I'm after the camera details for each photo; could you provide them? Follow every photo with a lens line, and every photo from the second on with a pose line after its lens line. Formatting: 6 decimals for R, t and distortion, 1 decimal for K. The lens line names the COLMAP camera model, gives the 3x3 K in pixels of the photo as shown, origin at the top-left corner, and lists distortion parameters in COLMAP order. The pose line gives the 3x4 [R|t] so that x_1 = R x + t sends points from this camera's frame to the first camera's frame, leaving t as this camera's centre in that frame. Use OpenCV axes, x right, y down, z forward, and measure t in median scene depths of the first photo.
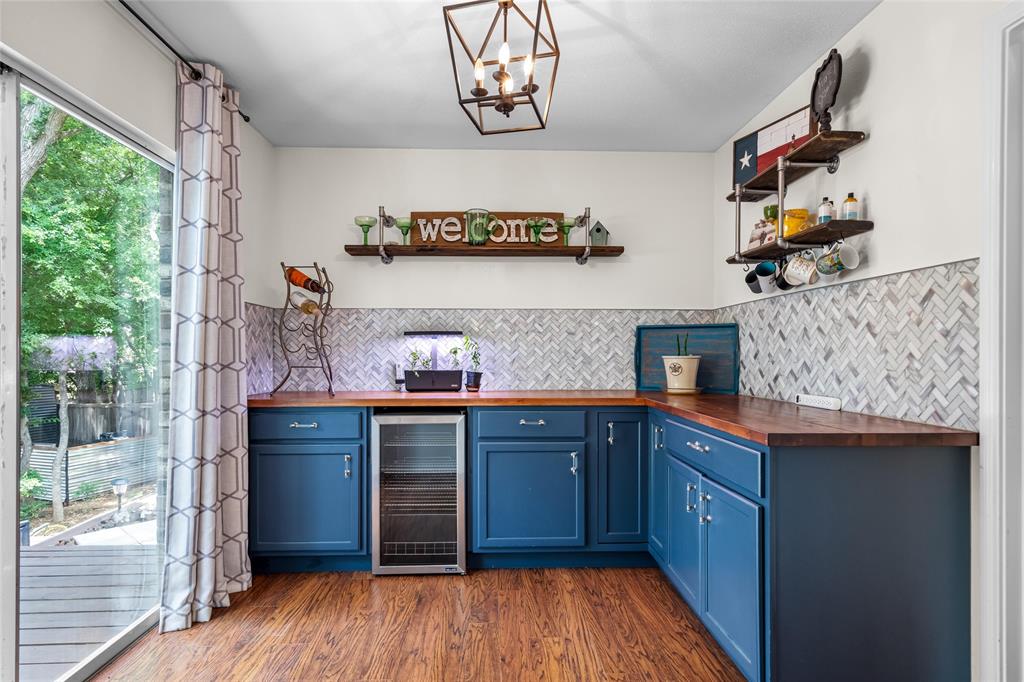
lens RADIAL K [[538.4, 0, 506.2], [0, 538.4, 350.5], [0, 0, 1]] dist [-0.000160, 0.000206]
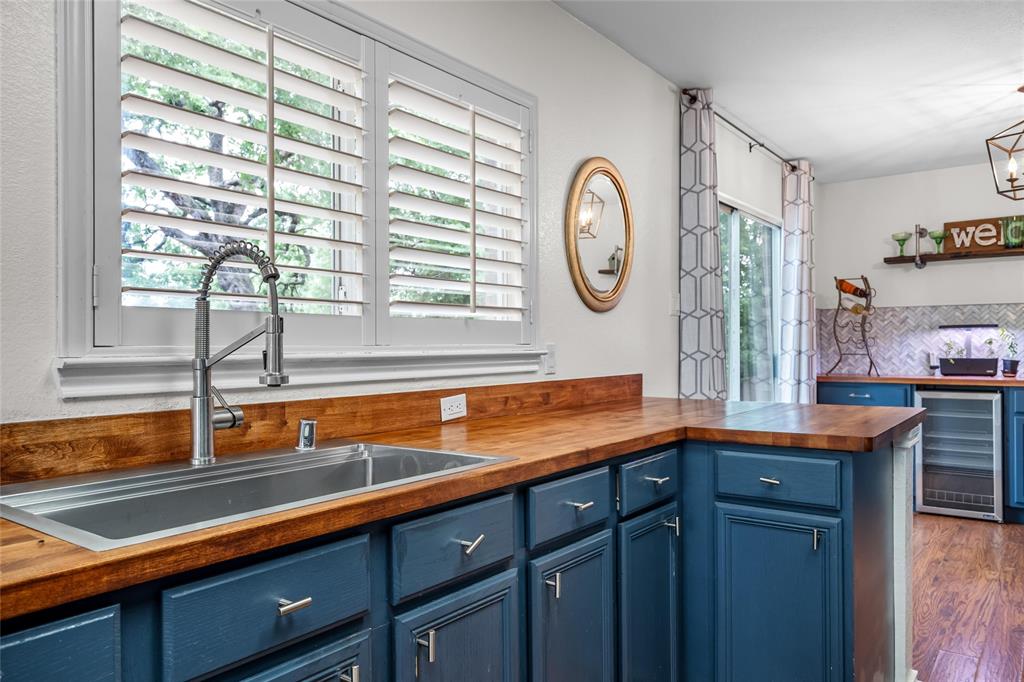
lens RADIAL K [[717.8, 0, 502.3], [0, 717.8, 345.3], [0, 0, 1]] dist [0.010429, 0.001382]
pose [[0.777788, -0.002733, -0.628520, 0.062277], [0.006599, 0.999971, 0.003817, -0.003803], [0.628492, -0.007117, 0.777784, -0.848116]]
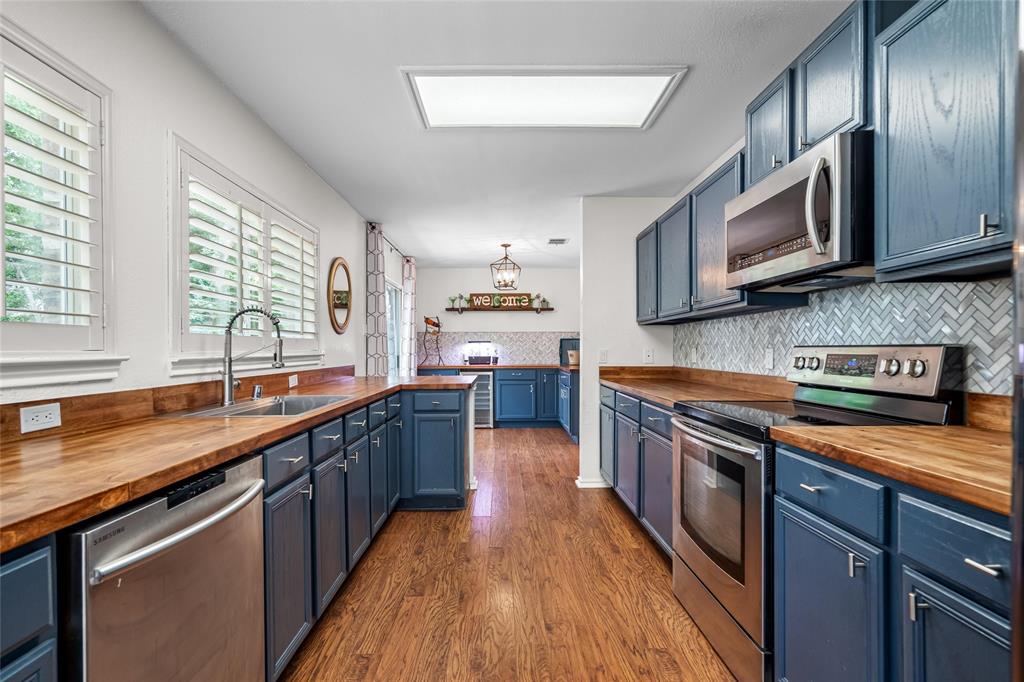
lens RADIAL K [[480.2, 0, 513.3], [0, 480.2, 349.2], [0, 0, 1]] dist [-0.003015, 0.001515]
pose [[0.999997, -0.000922, -0.002121, 0.030626], [0.000933, 0.999987, 0.005082, -0.008708], [0.002117, -0.005084, 0.999985, -1.278169]]
